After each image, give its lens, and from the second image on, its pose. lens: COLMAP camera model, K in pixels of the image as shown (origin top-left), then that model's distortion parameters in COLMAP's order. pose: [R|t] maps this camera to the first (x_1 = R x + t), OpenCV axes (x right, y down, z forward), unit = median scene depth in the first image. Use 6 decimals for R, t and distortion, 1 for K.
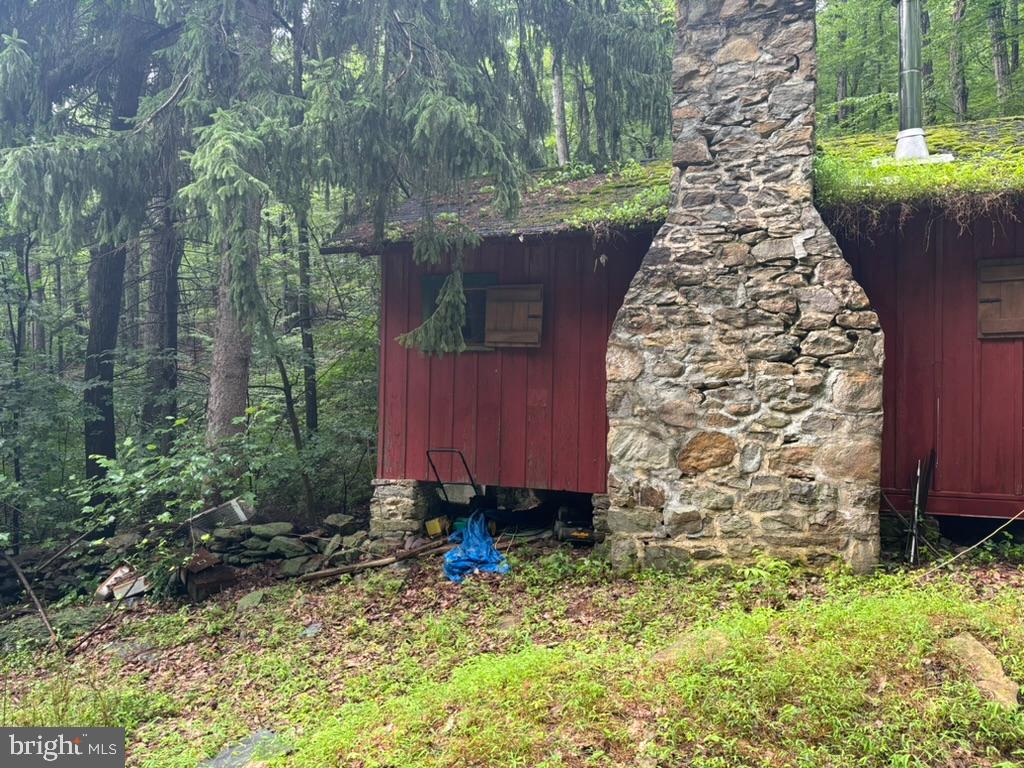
lens RADIAL K [[751.3, 0, 512.0], [0, 751.3, 384.0], [0, 0, 1]] dist [0.033270, -0.004068]
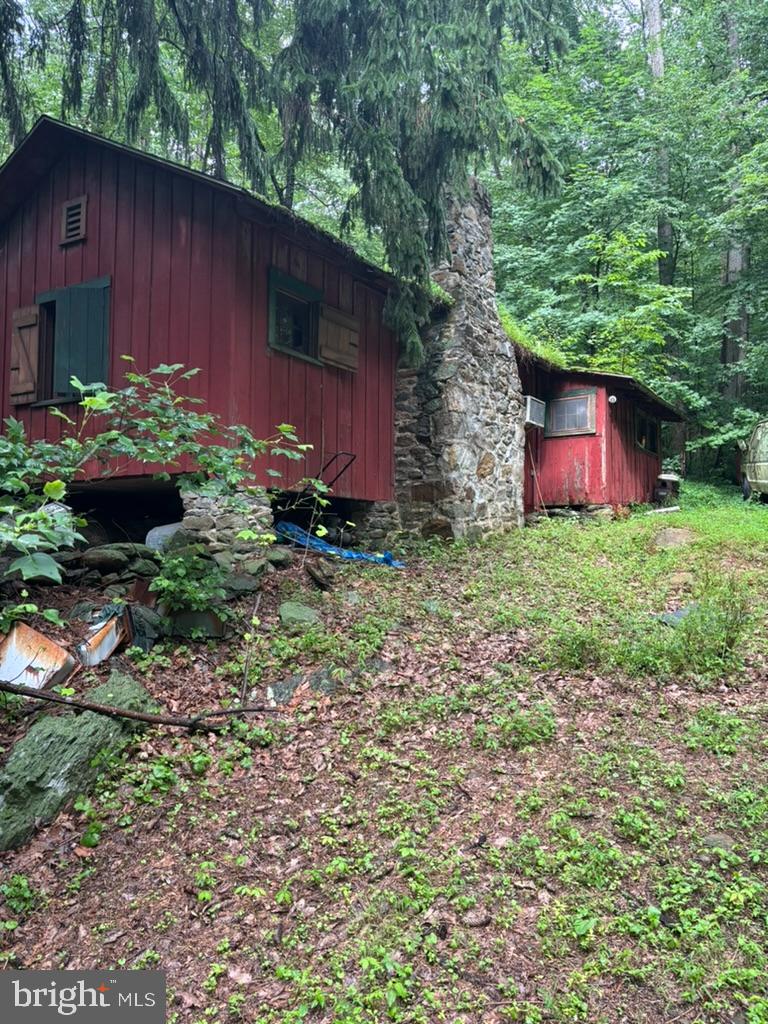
lens RADIAL K [[751.3, 0, 384.0], [0, 751.3, 512.0], [0, 0, 1]] dist [0.033270, -0.004068]
pose [[0.196371, 0.023630, 0.980245, -1.317404], [-0.036988, 0.999177, -0.016677, 0.221450], [-0.979832, -0.032982, 0.197083, 0.889943]]
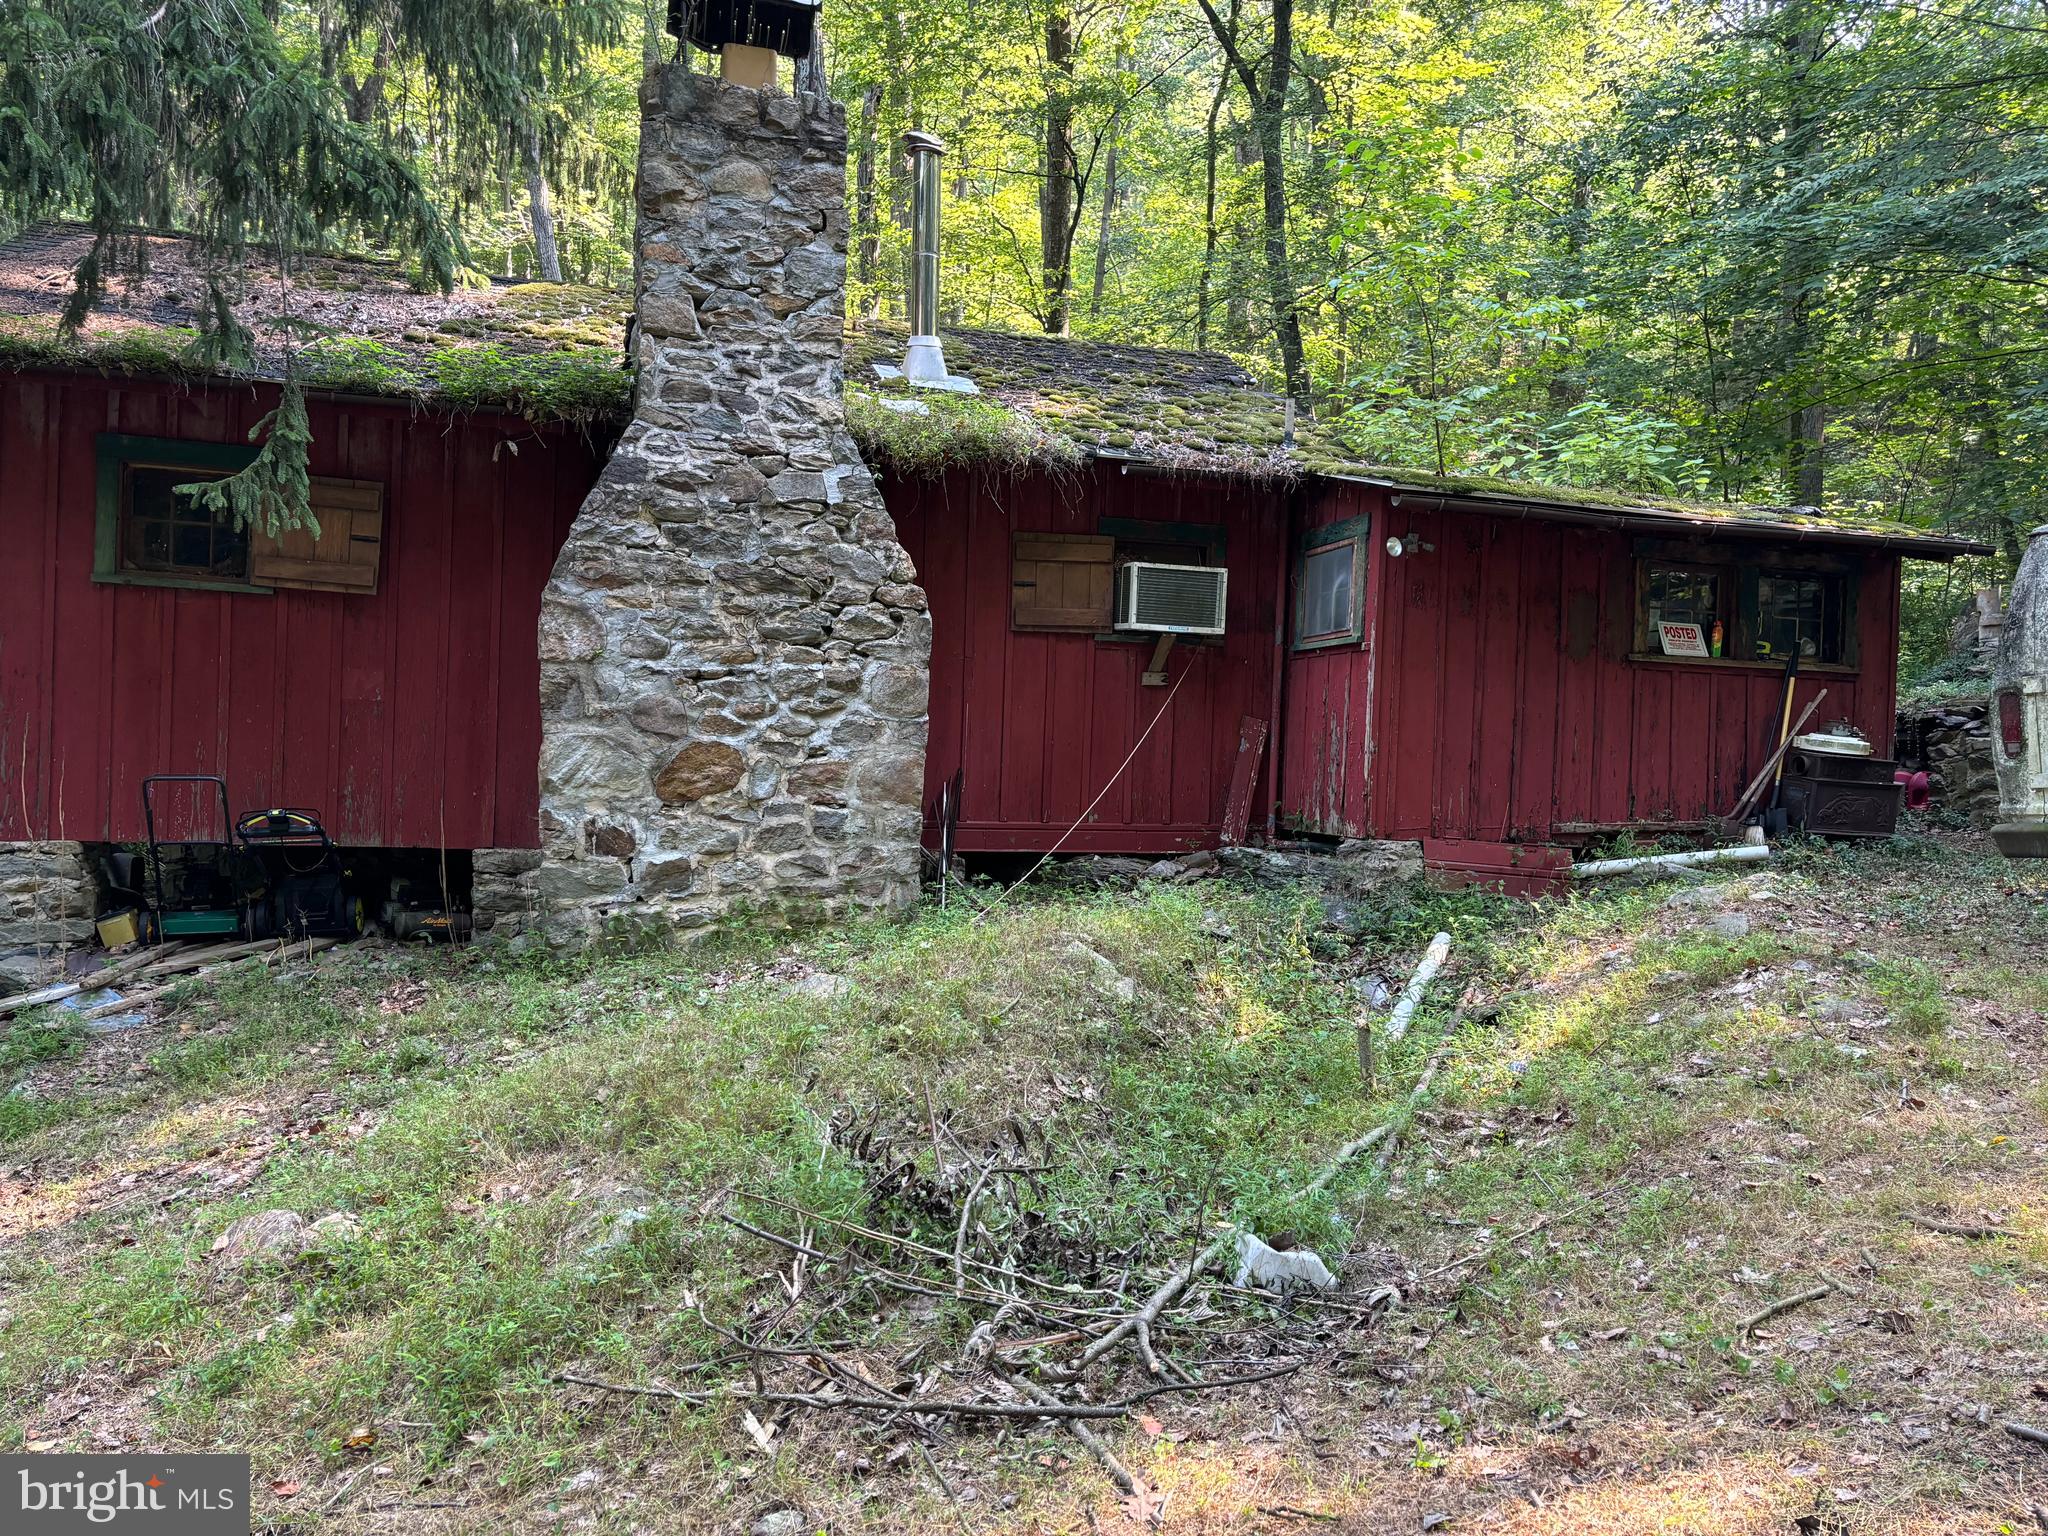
lens RADIAL K [[1502.7, 0, 1024.0], [0, 1502.7, 768.0], [0, 0, 1]] dist [0.033270, -0.004068]
pose [[0.775624, 0.001830, 0.631193, -0.369760], [-0.035948, 0.998501, 0.041279, 0.019873], [-0.630171, -0.054707, 0.774527, -0.236398]]
